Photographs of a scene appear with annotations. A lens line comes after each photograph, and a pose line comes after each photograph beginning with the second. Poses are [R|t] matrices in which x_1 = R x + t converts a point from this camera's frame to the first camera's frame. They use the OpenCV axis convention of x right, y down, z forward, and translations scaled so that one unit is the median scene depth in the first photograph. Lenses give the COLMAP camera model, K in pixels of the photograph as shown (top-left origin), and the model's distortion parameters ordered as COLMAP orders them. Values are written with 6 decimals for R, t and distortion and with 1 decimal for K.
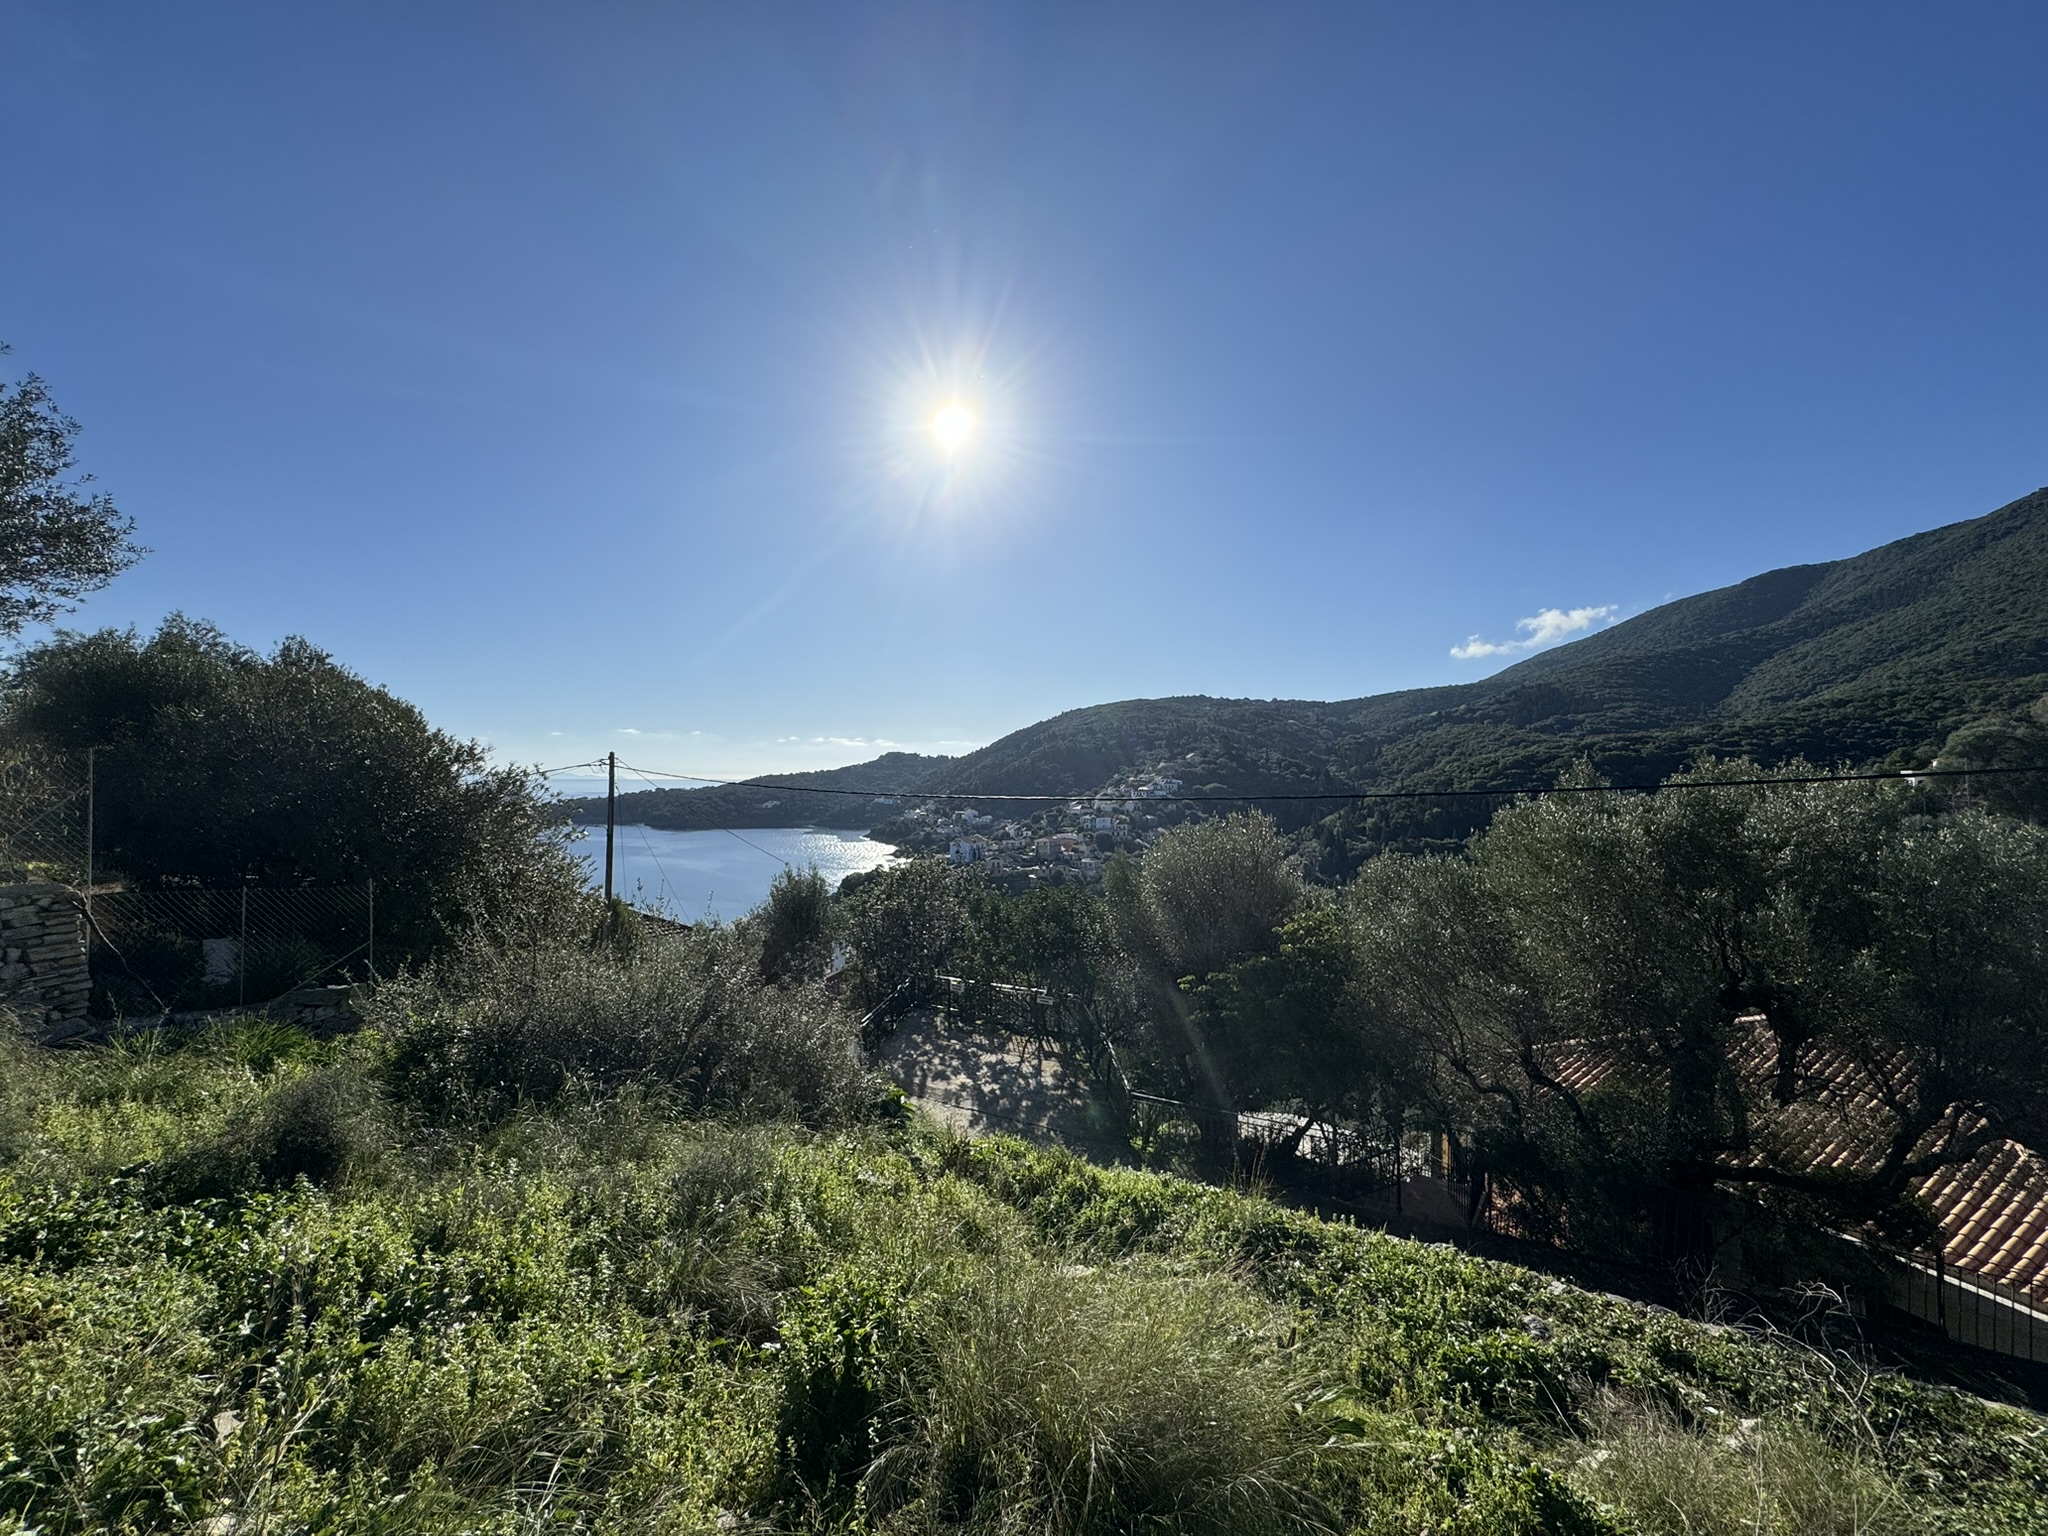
lens RADIAL K [[813.8, 0, 1022.8], [0, 813.8, 771.2], [0, 0, 1]] dist [-0.003238, 0.000103]
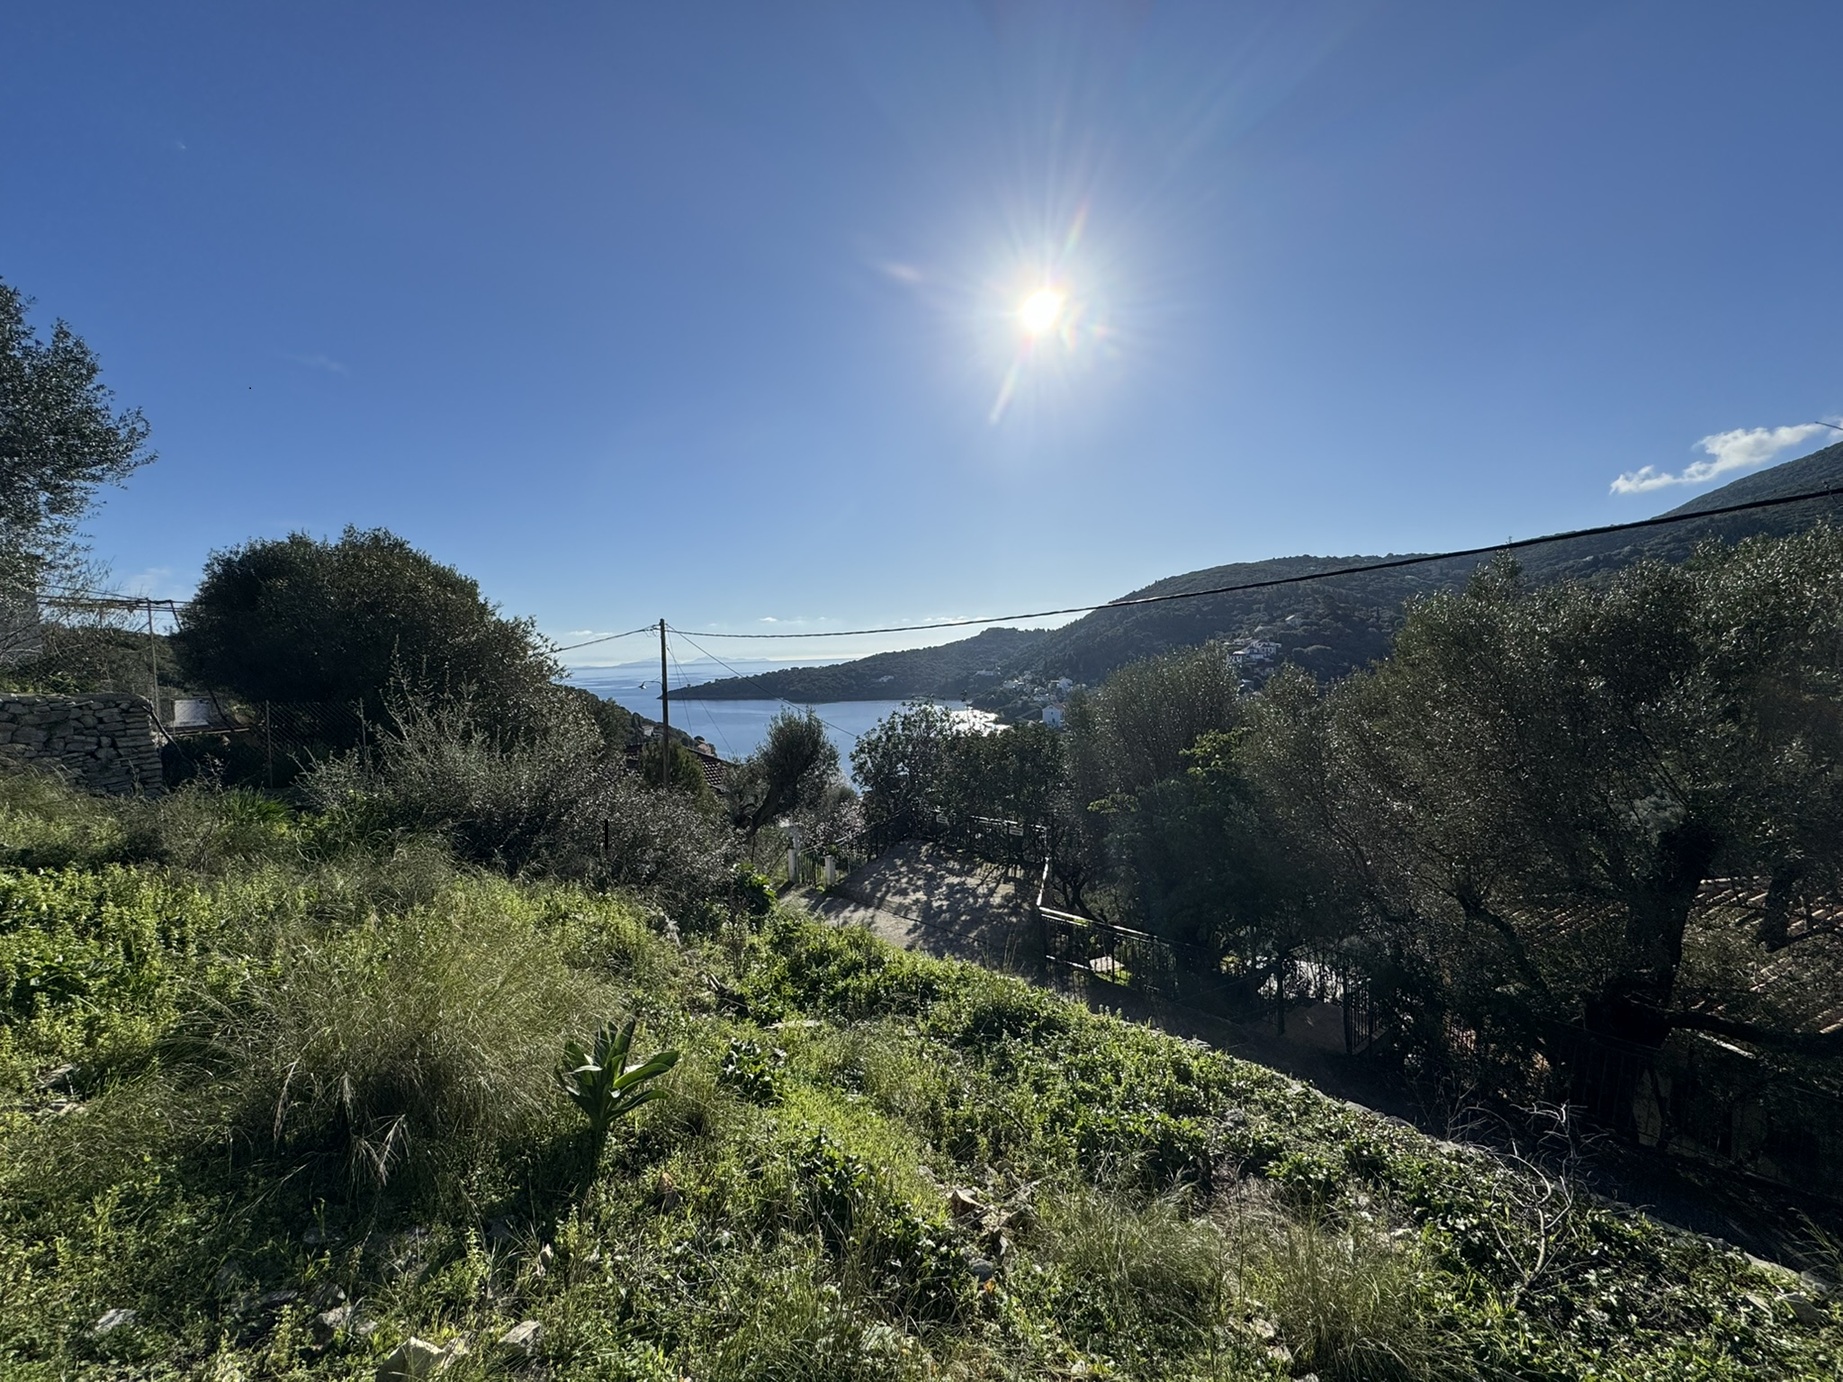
lens RADIAL K [[758.1, 0, 921.0], [0, 758.1, 693.9], [0, 0, 1]] dist [-0.002848, 0.000055]
pose [[0.966800, -0.020587, -0.254702, 0.266913], [0.036944, 0.997538, 0.059605, 0.064772], [0.252848, -0.067036, 0.965181, 0.046944]]
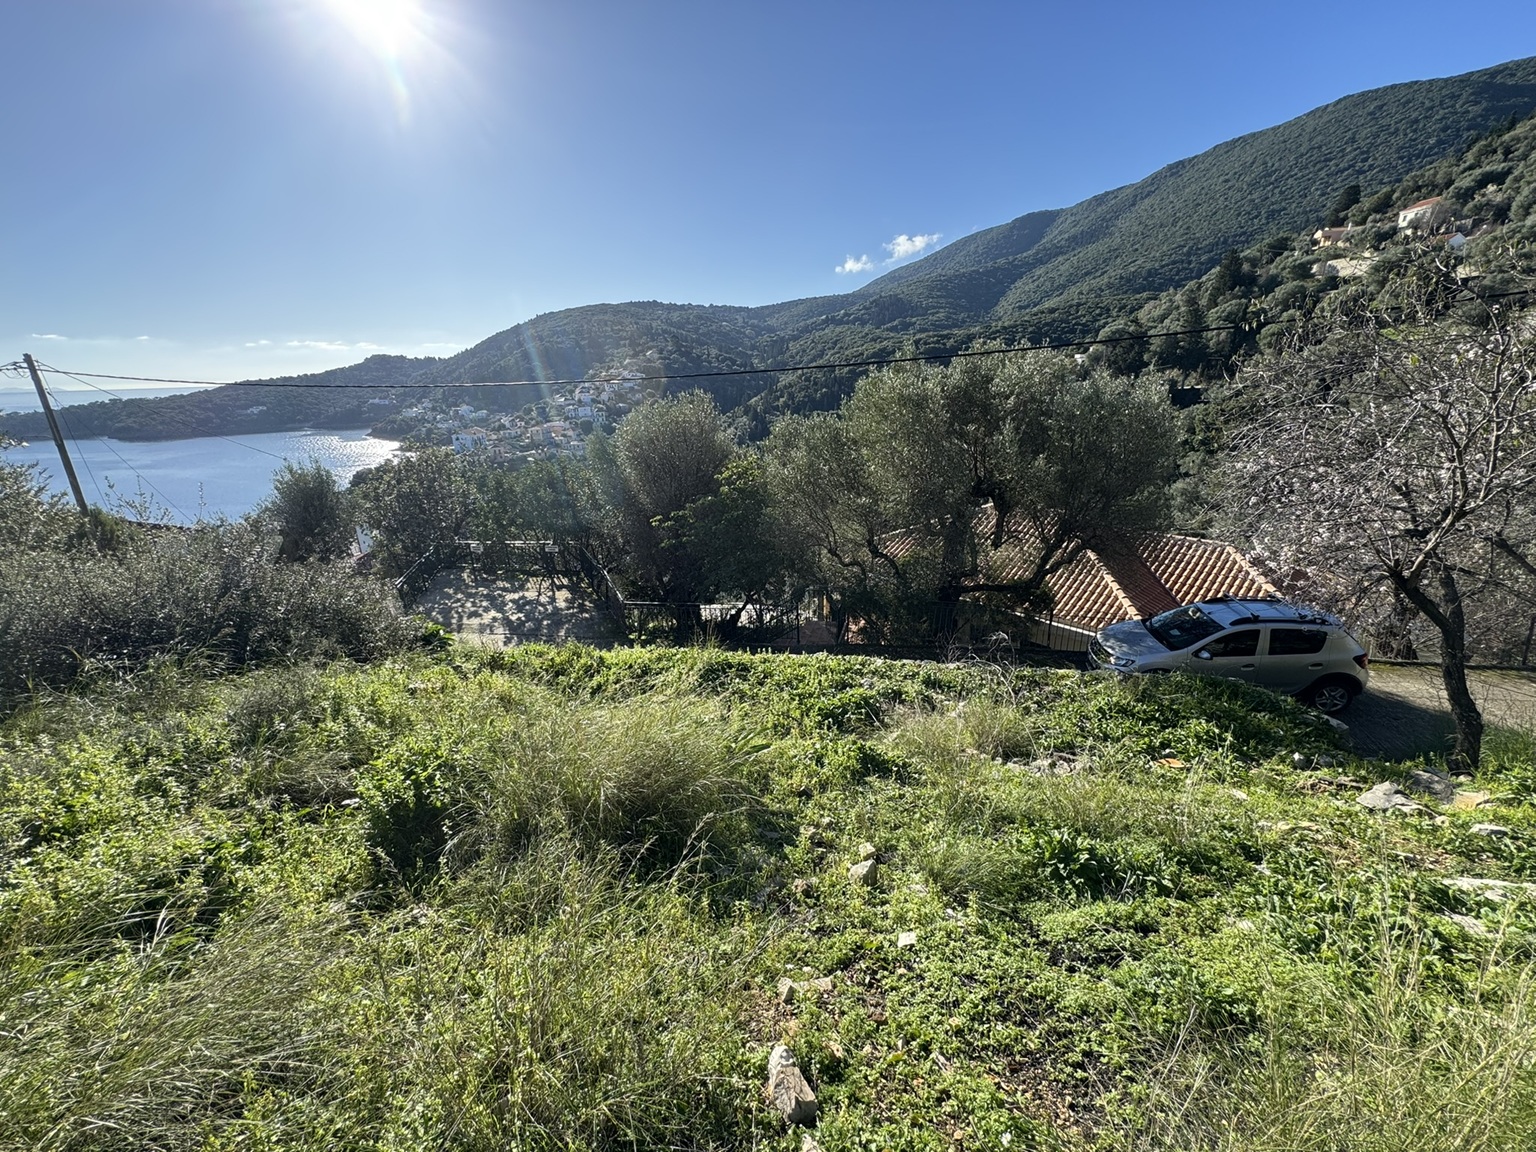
lens RADIAL K [[610.3, 0, 767.1], [0, 610.3, 578.4], [0, 0, 1]] dist [-0.003238, 0.000103]
pose [[0.927829, -0.144850, 0.343733, 0.007673], [0.023971, 0.942770, 0.332581, 0.015425], [-0.372236, -0.300339, 0.878201, -0.001906]]
